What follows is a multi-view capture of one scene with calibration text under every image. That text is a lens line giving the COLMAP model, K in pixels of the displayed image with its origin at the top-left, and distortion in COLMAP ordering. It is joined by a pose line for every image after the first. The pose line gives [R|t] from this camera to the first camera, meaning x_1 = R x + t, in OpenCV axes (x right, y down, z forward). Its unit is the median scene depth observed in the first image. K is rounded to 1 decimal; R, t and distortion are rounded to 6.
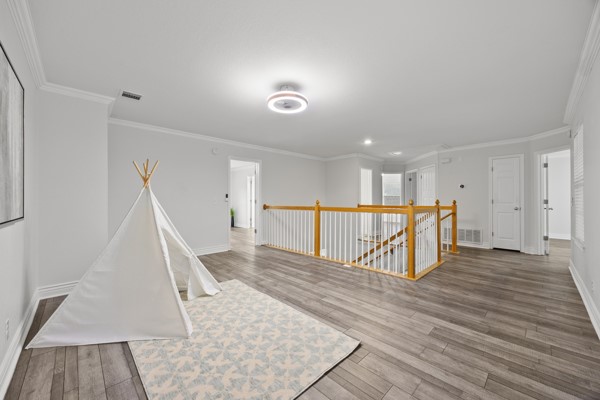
lens RADIAL K [[233.3, 0, 300.0], [0, 233.3, 200.0], [0, 0, 1]] dist [0.001338, 0.000012]
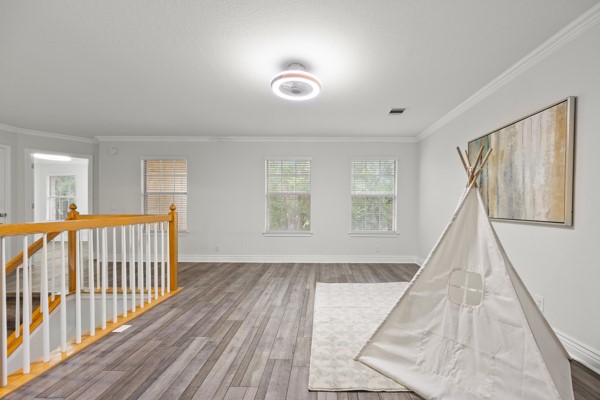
lens RADIAL K [[233.3, 0, 300.0], [0, 233.3, 200.0], [0, 0, 1]] dist [0.001338, 0.000012]
pose [[-0.649316, 0.019533, 0.760268, -0.629305], [-0.001722, 0.999630, -0.027153, -0.006318], [-0.760517, -0.018940, -0.649042, 1.342862]]
